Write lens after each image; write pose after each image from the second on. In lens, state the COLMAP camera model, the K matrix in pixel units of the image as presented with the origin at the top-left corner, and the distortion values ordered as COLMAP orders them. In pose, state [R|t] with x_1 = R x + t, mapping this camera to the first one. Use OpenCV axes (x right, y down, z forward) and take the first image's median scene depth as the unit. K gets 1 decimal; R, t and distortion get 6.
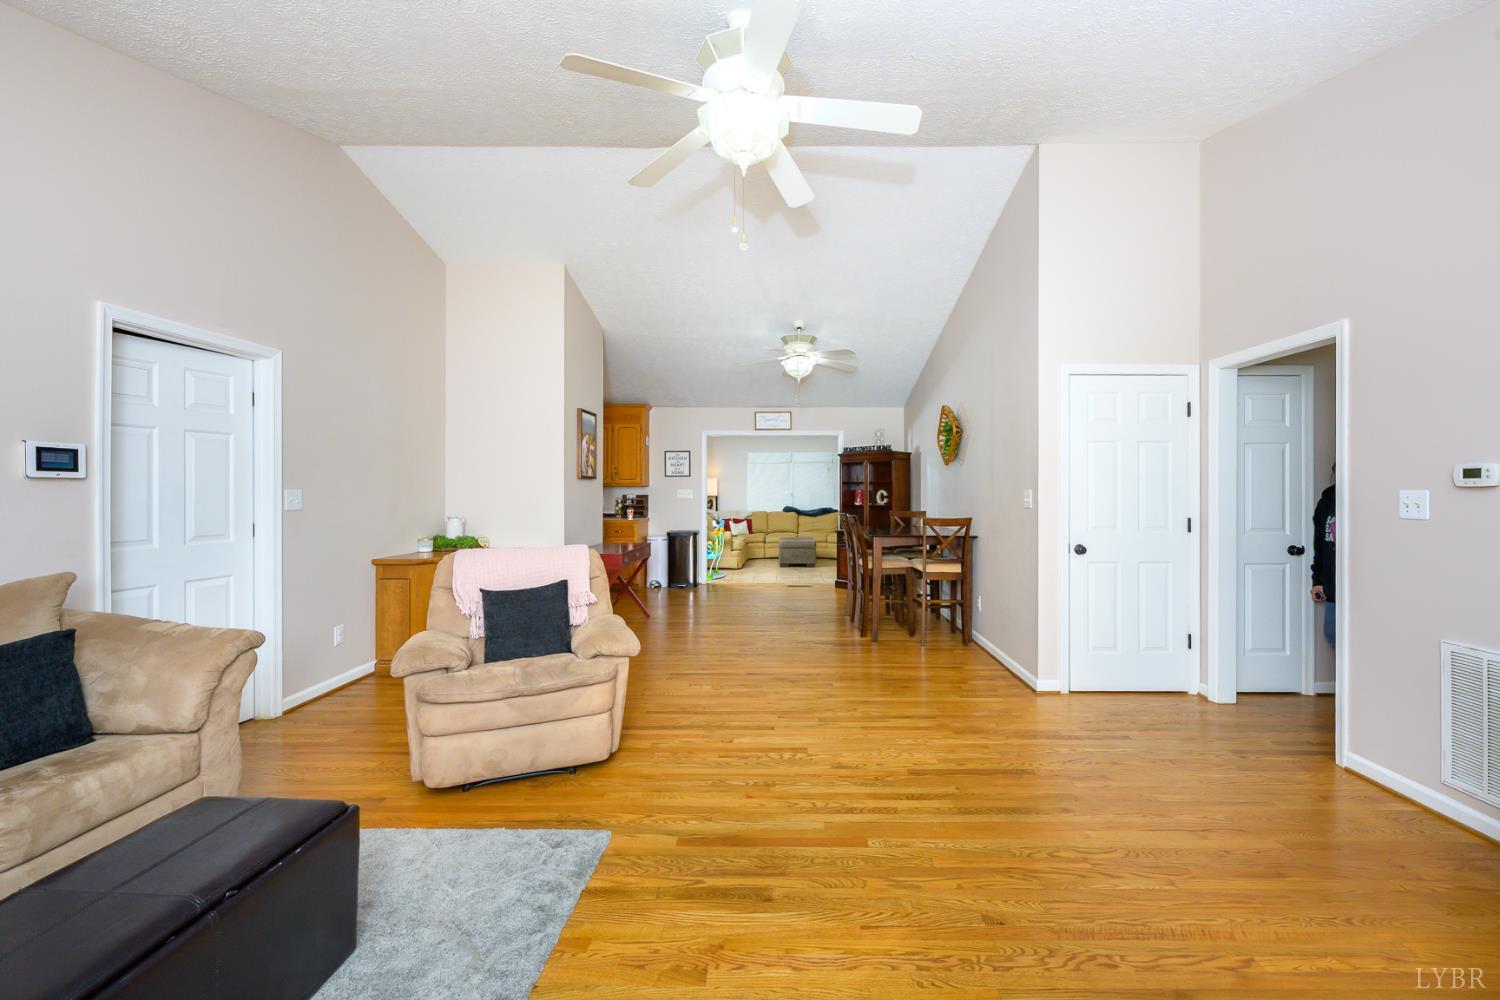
lens RADIAL K [[598.1, 0, 785.7], [0, 598.1, 491.2], [0, 0, 1]] dist [-0.001671, 0.000383]
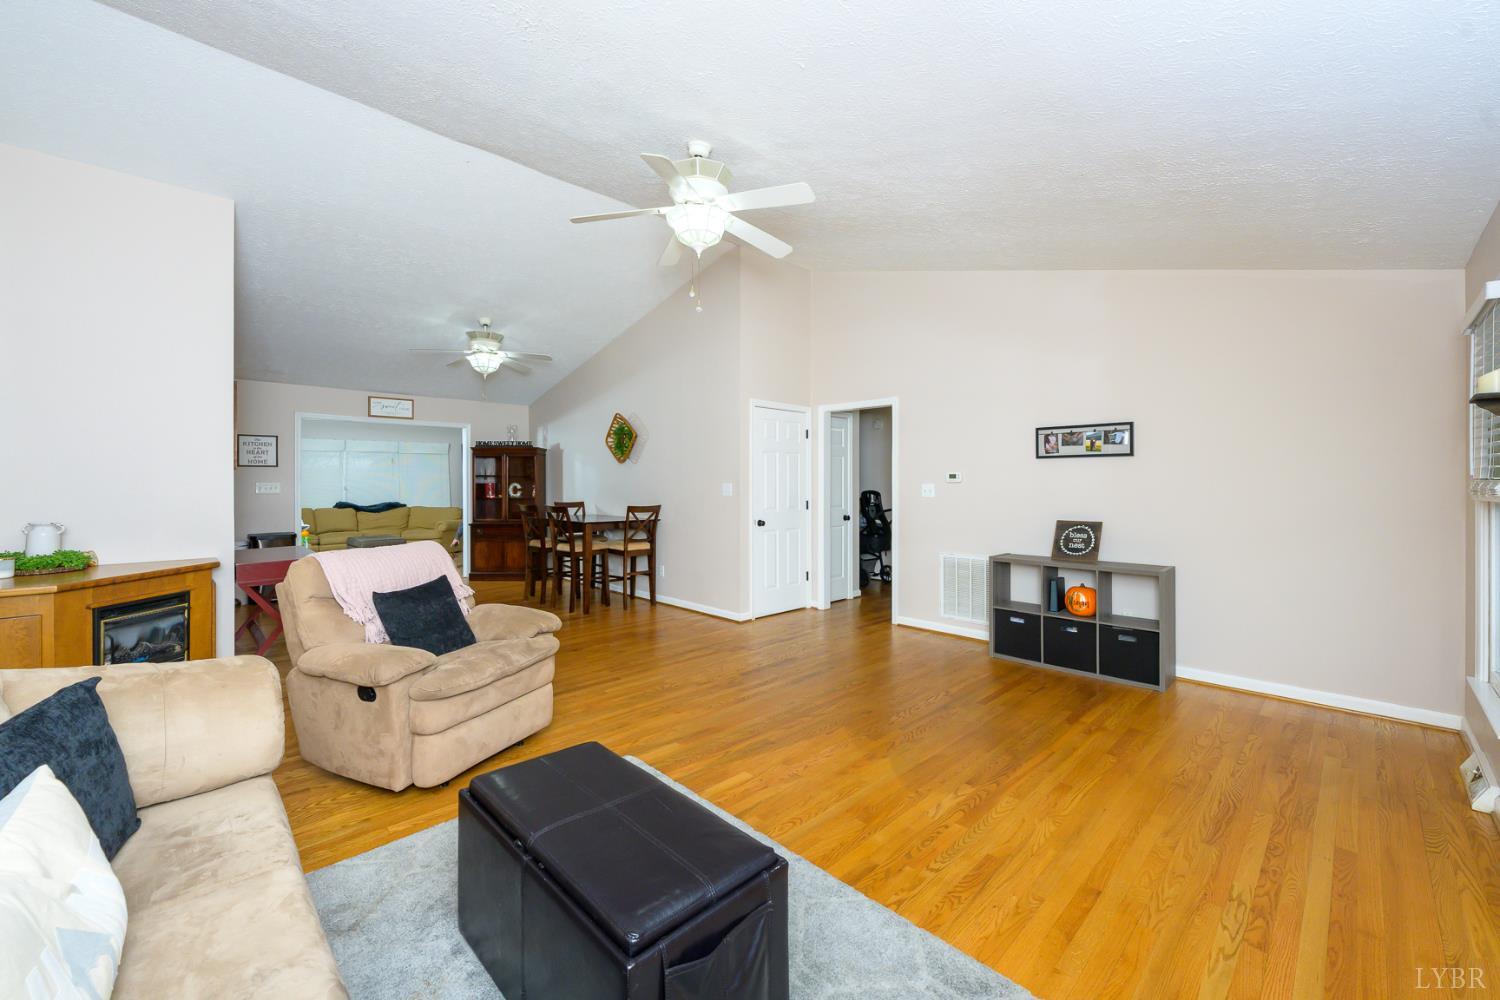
lens RADIAL K [[598.1, 0, 719.3], [0, 598.1, 488.1], [0, 0, 1]] dist [-0.001671, 0.000383]
pose [[0.731801, -0.006479, 0.681487, -0.463885], [0.001380, 0.999967, 0.008025, -0.002562], [-0.681517, -0.004932, 0.731786, -0.023913]]
